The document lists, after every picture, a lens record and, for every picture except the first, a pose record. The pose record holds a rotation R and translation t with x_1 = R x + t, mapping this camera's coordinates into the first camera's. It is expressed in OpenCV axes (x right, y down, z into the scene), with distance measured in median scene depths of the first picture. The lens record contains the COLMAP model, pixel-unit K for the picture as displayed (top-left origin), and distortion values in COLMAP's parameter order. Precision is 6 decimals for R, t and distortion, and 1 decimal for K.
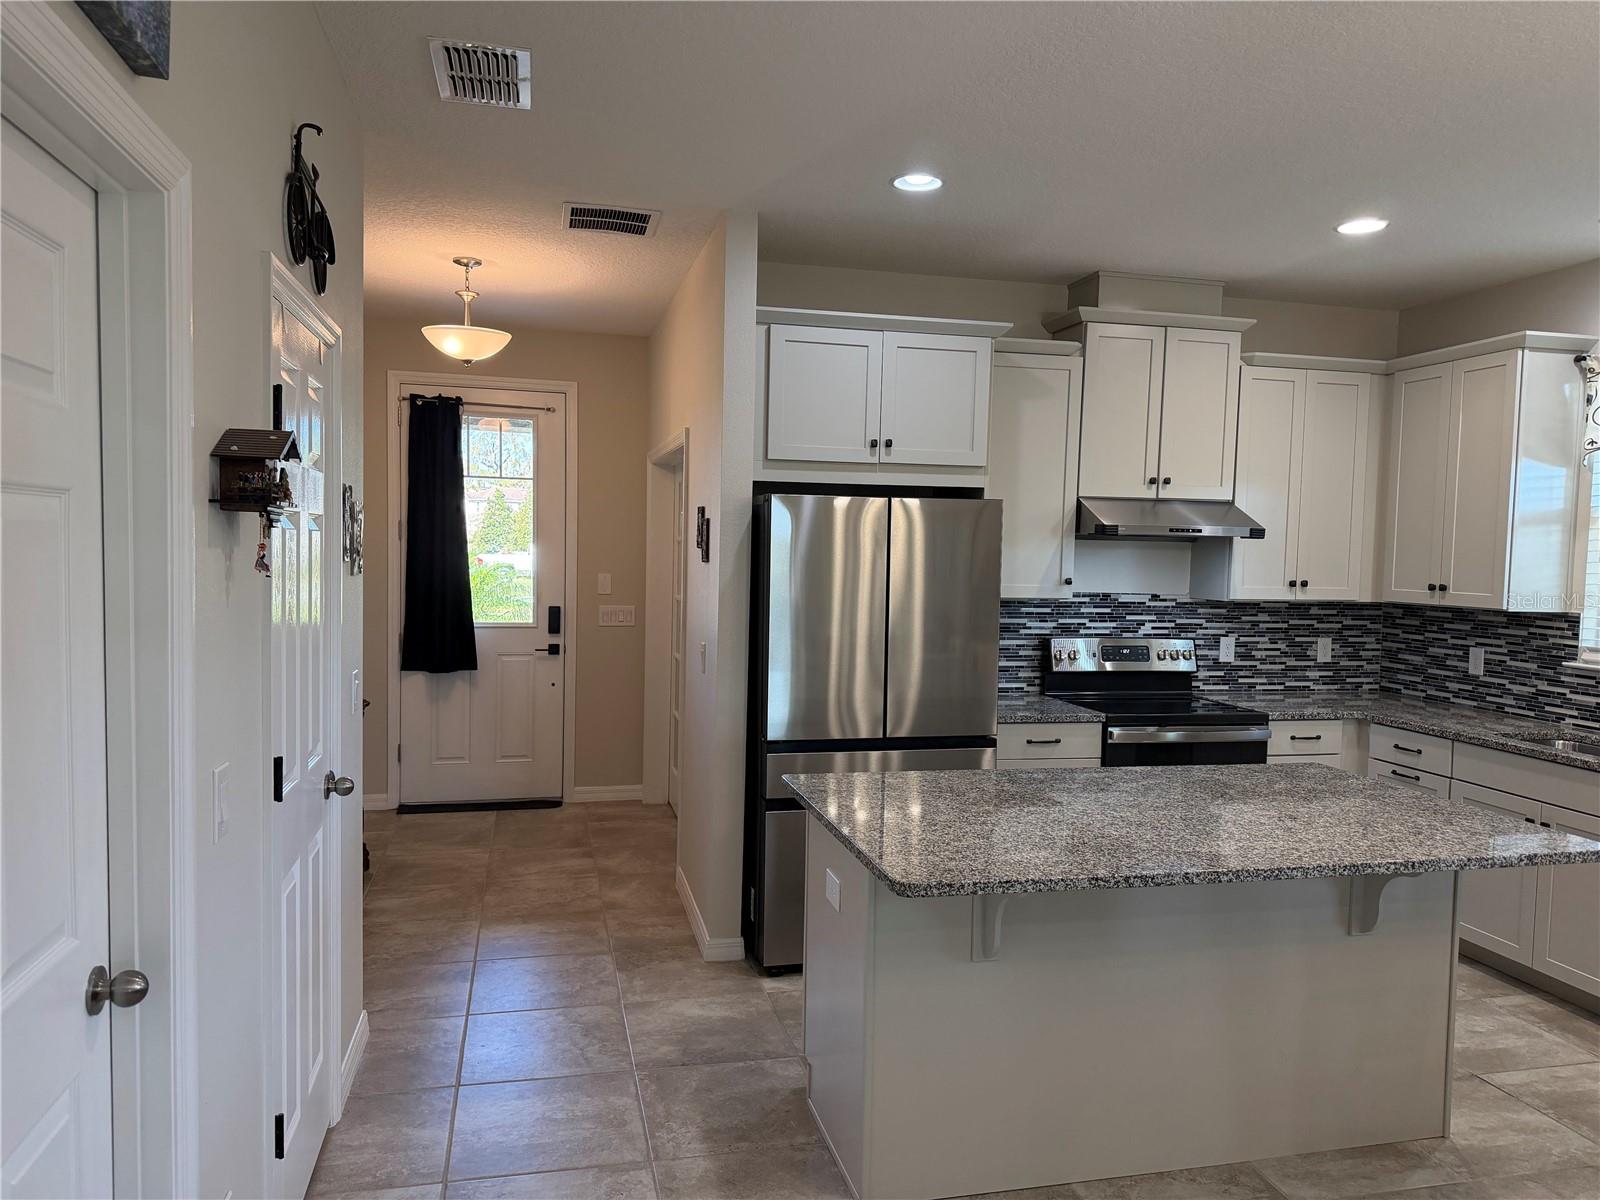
lens RADIAL K [[1122.6, 0, 796.6], [0, 1122.6, 608.4], [0, 0, 1]] dist [0.066819, -0.086372]
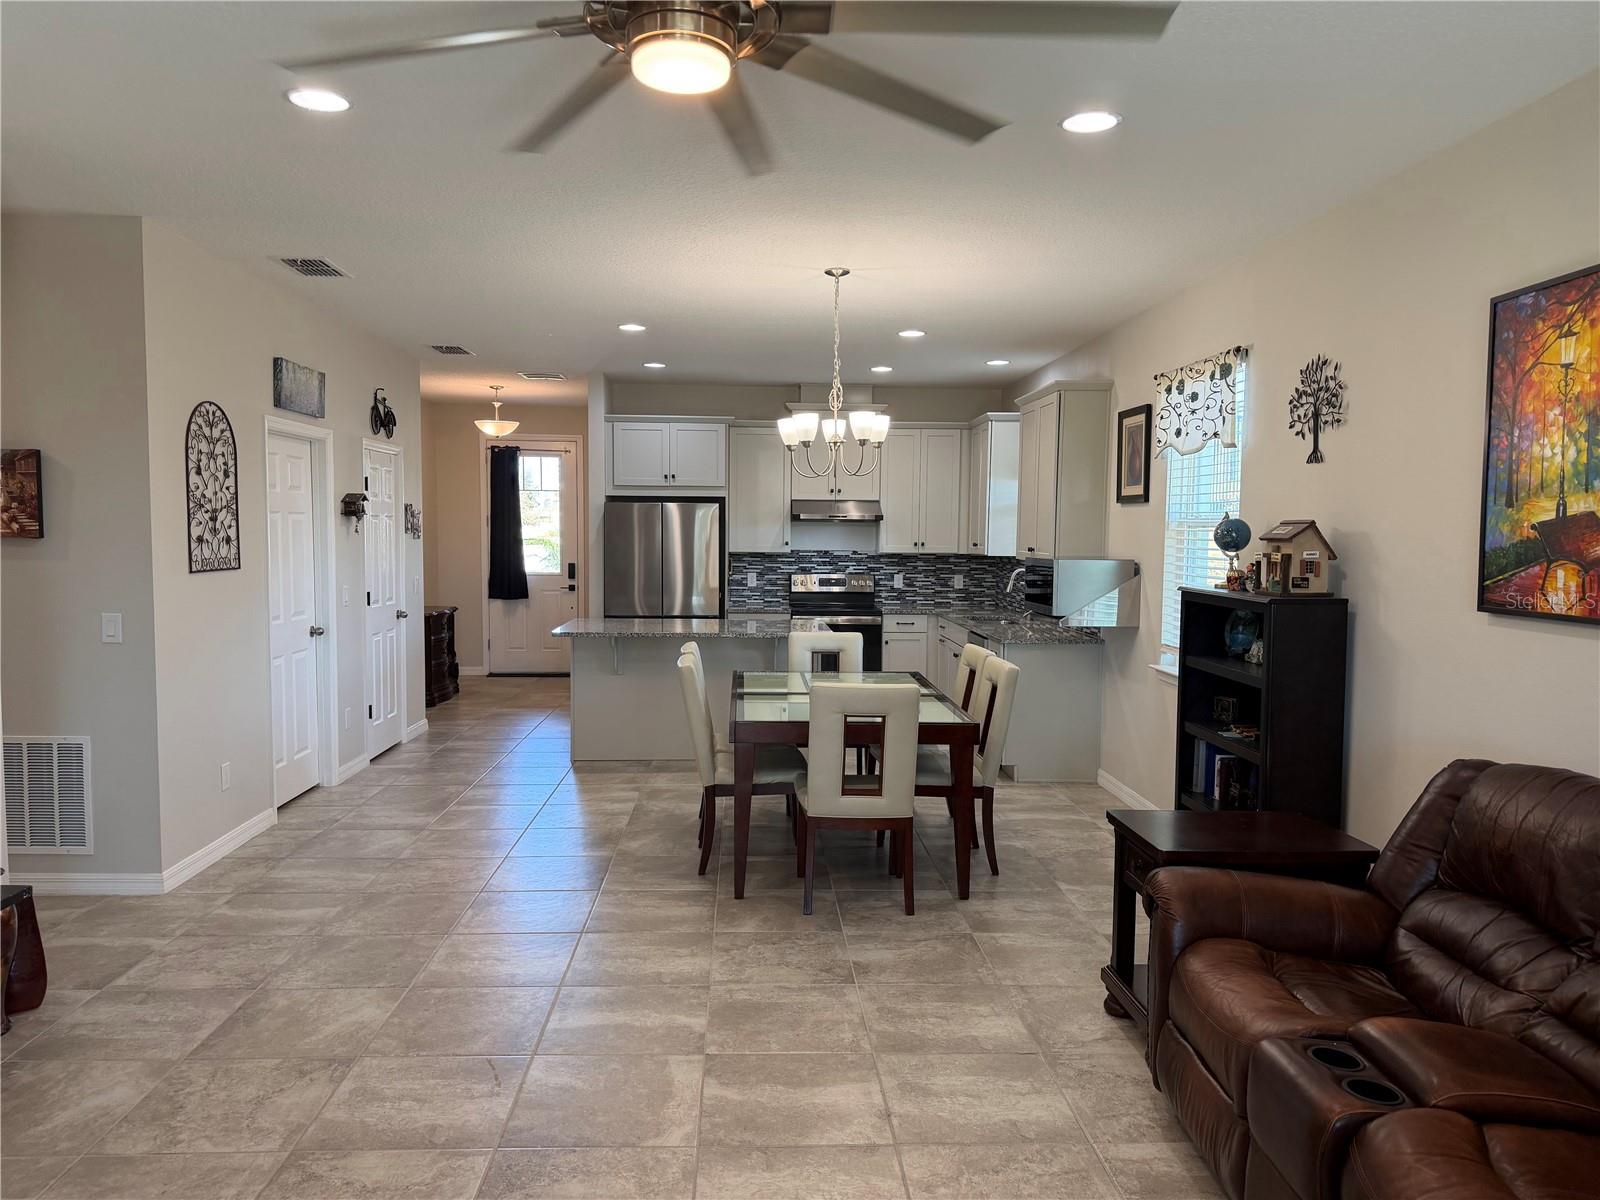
lens RADIAL K [[1122.6, 0, 792.5], [0, 1122.6, 607.1], [0, 0, 1]] dist [0.066819, -0.086372]
pose [[0.981605, 0.001272, -0.190920, 0.639087], [0.001004, 0.999930, 0.011825, 0.064698], [0.190922, -0.011799, 0.981534, -0.918258]]
